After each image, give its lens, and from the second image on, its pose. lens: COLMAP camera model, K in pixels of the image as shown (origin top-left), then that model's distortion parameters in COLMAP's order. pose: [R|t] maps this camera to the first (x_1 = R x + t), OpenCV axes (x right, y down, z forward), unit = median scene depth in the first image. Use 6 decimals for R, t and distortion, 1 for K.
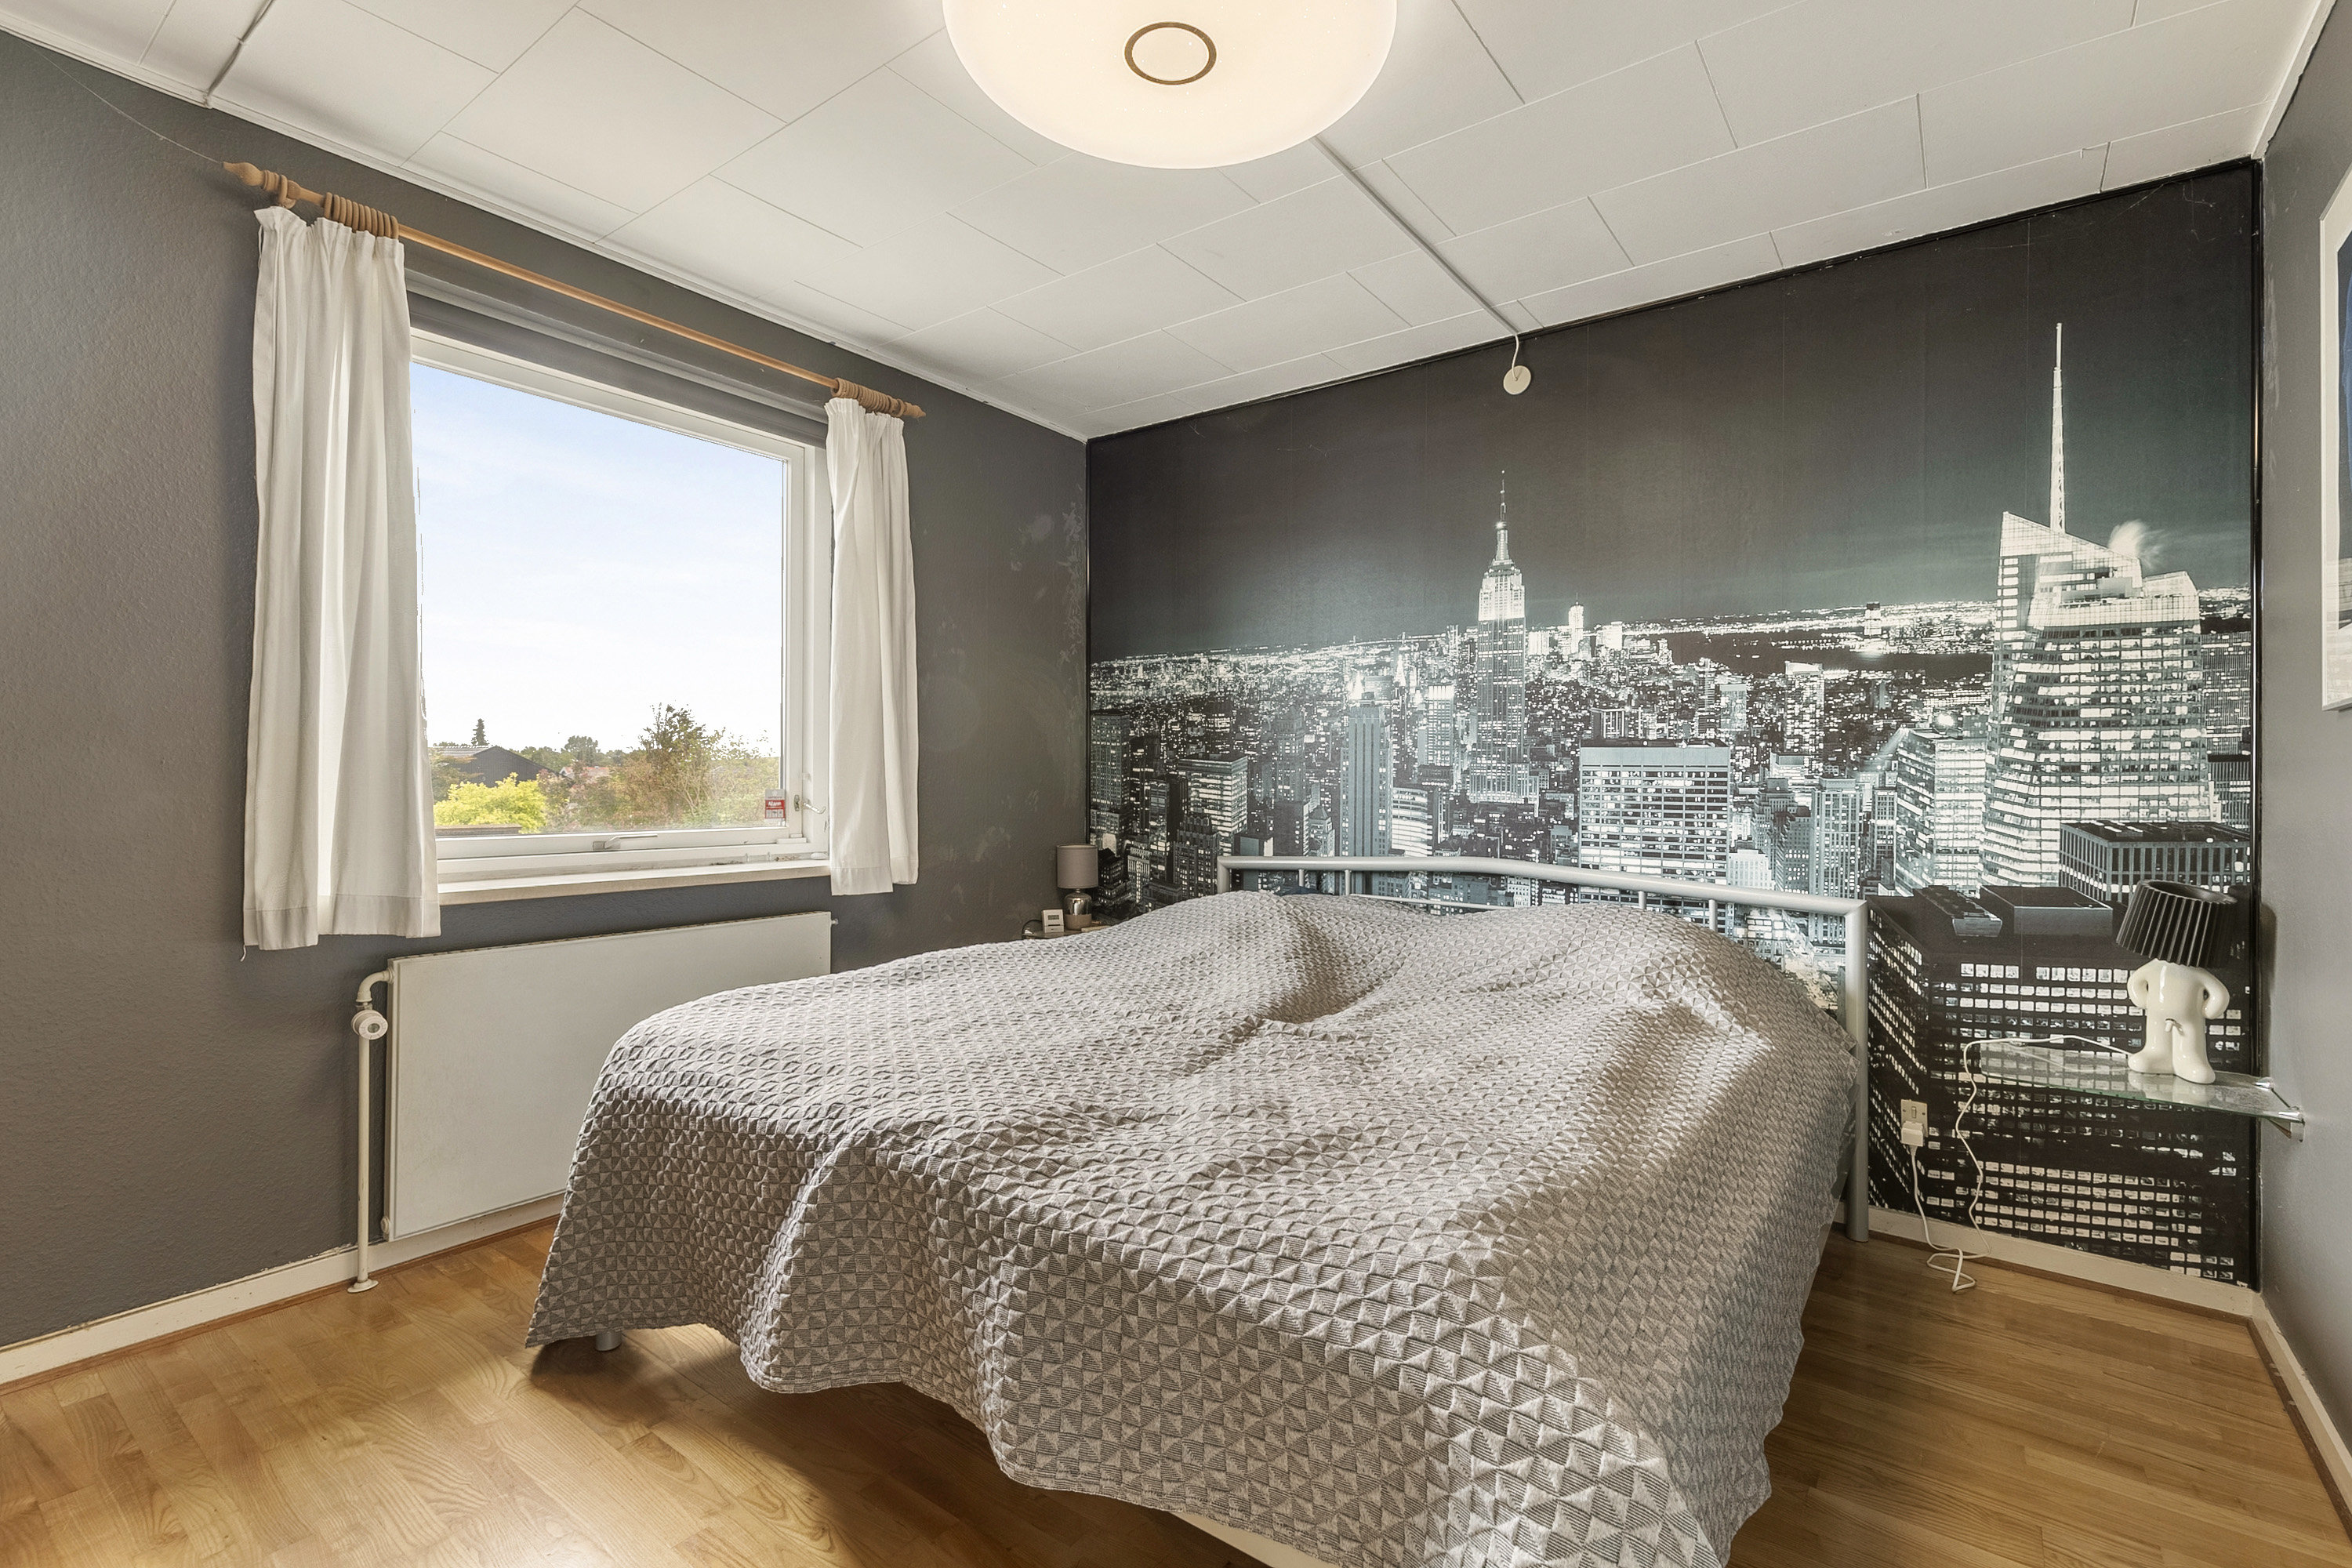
lens RADIAL K [[1072.1, 0, 1176.3], [0, 1072.1, 764.9], [0, 0, 1]] dist [0.002191, 0.000237]
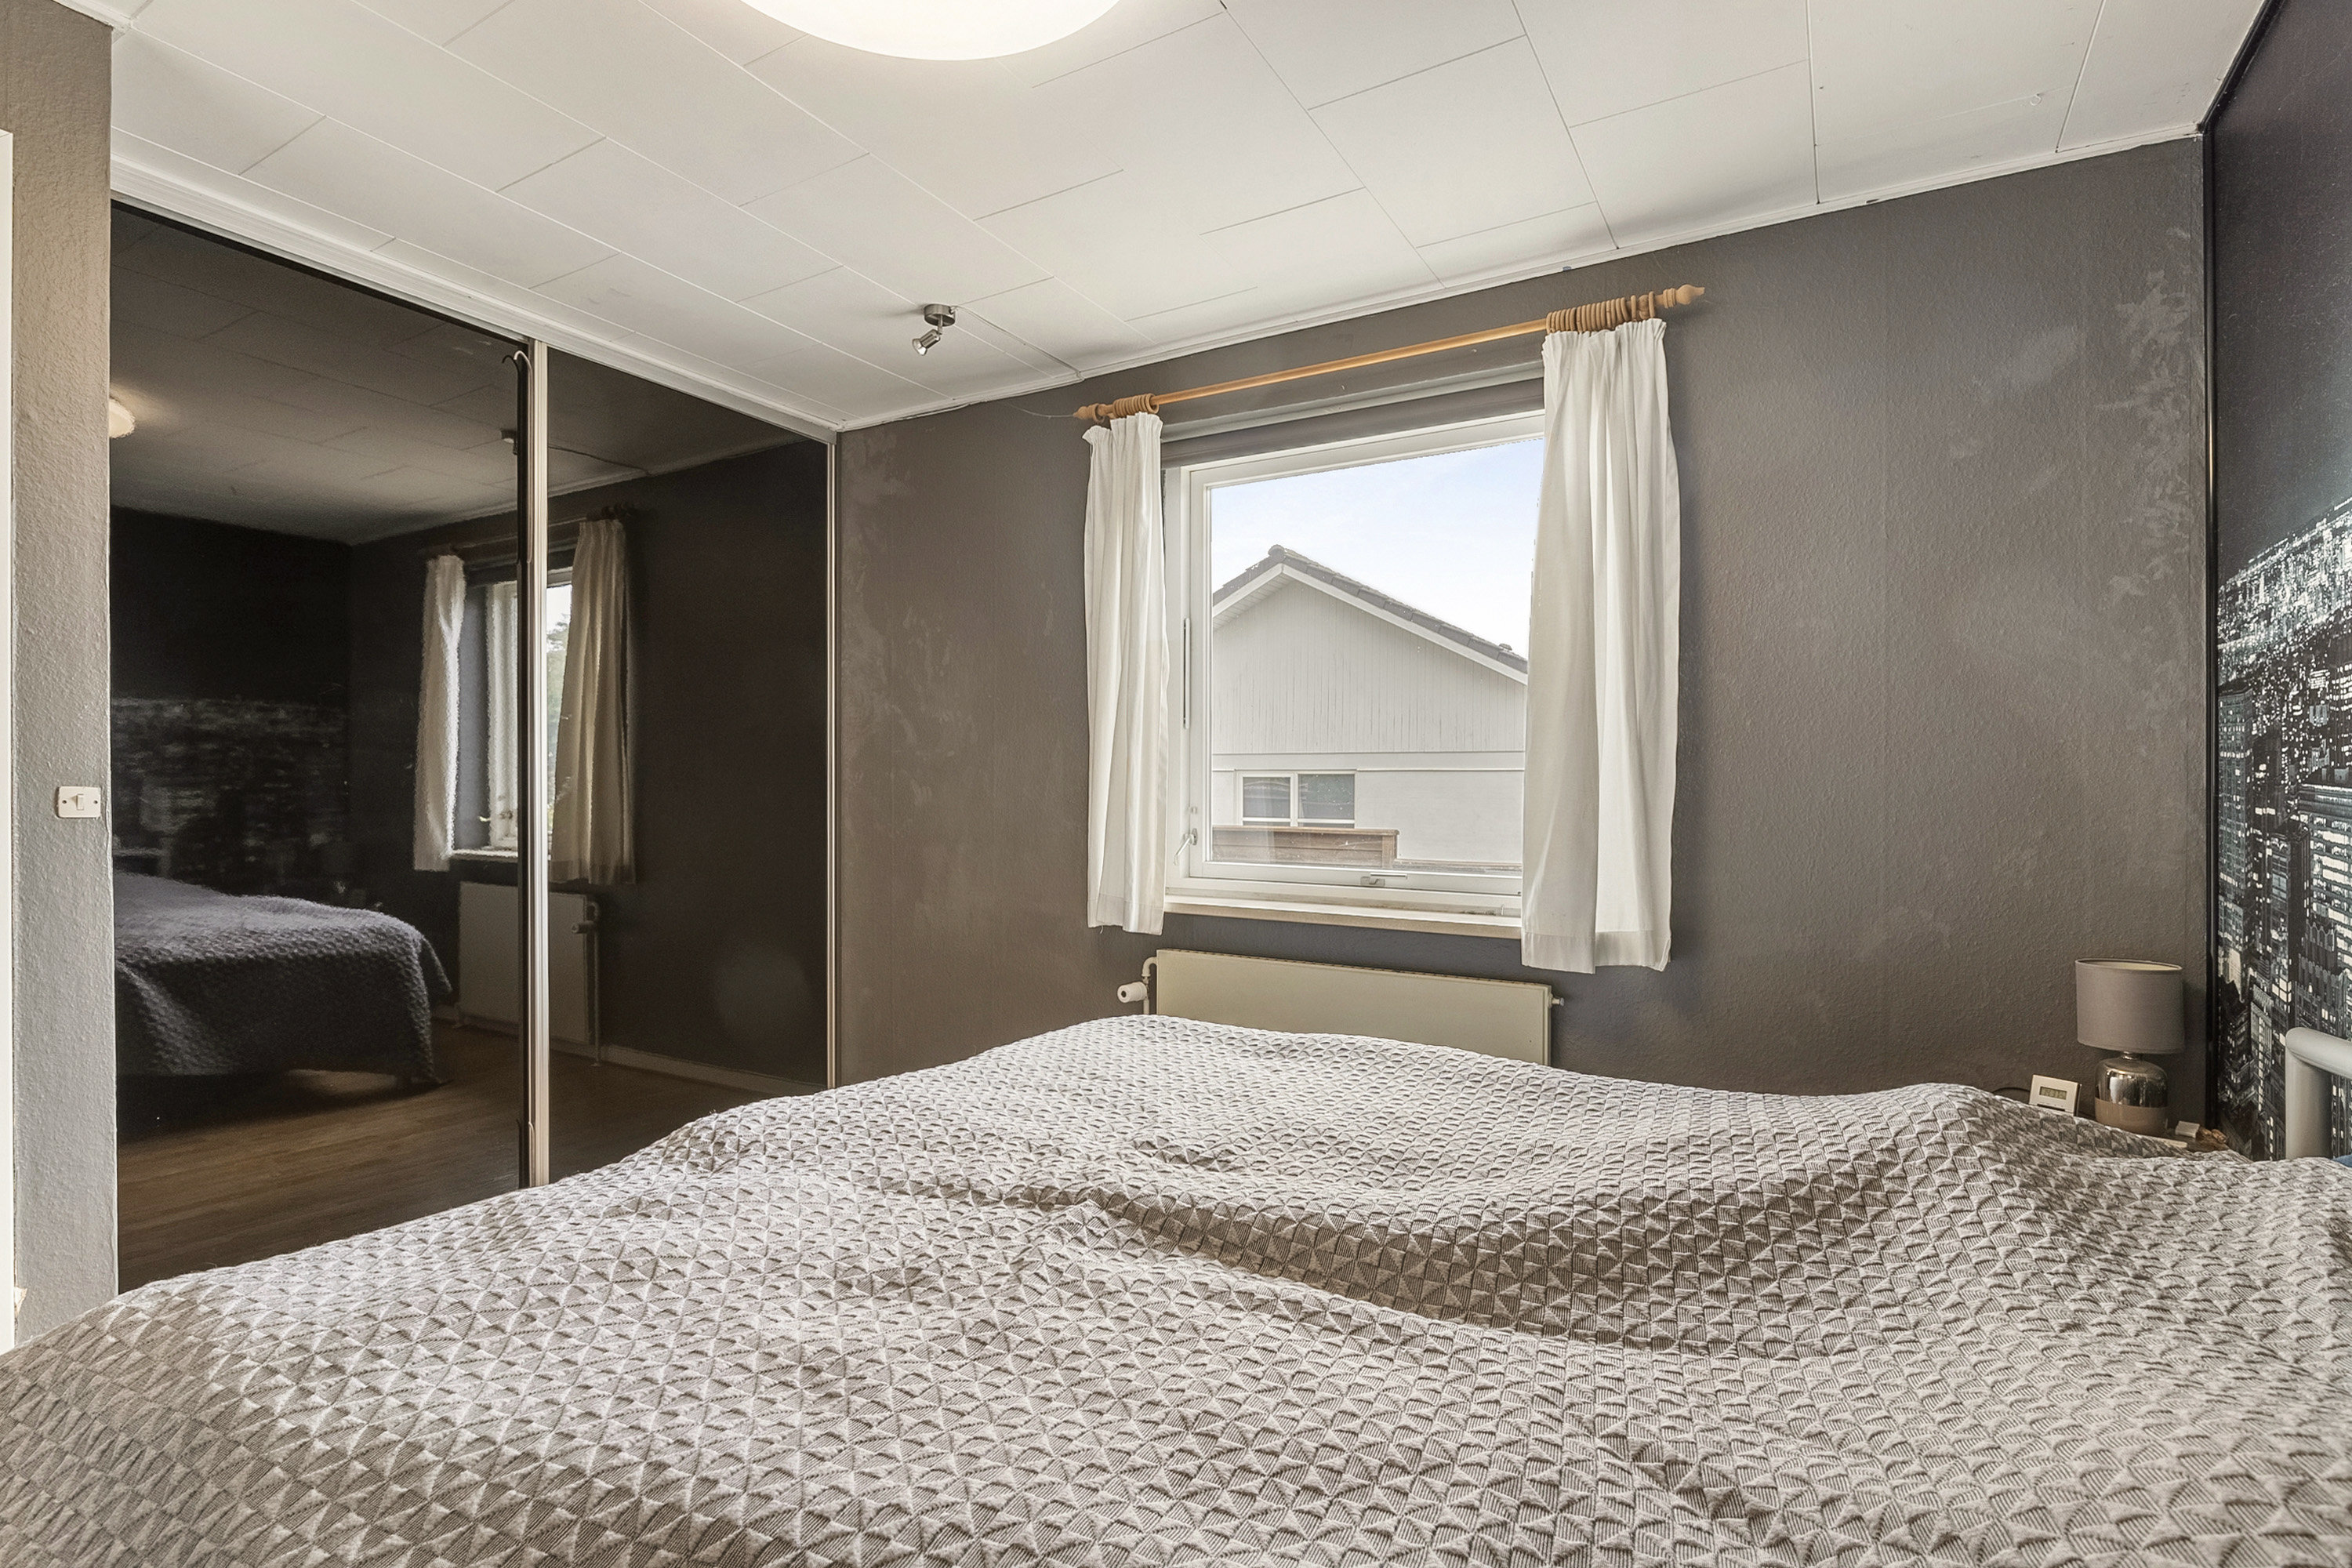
lens RADIAL K [[1130.5, 0, 1176.9], [0, 1130.5, 802.4], [0, 0, 1]] dist [-0.000138, -0.000053]
pose [[0.104577, -0.006721, -0.994494, 0.473777], [-0.000941, 0.999976, -0.006857, 0.006015], [0.994516, 0.001653, 0.104568, 0.625140]]
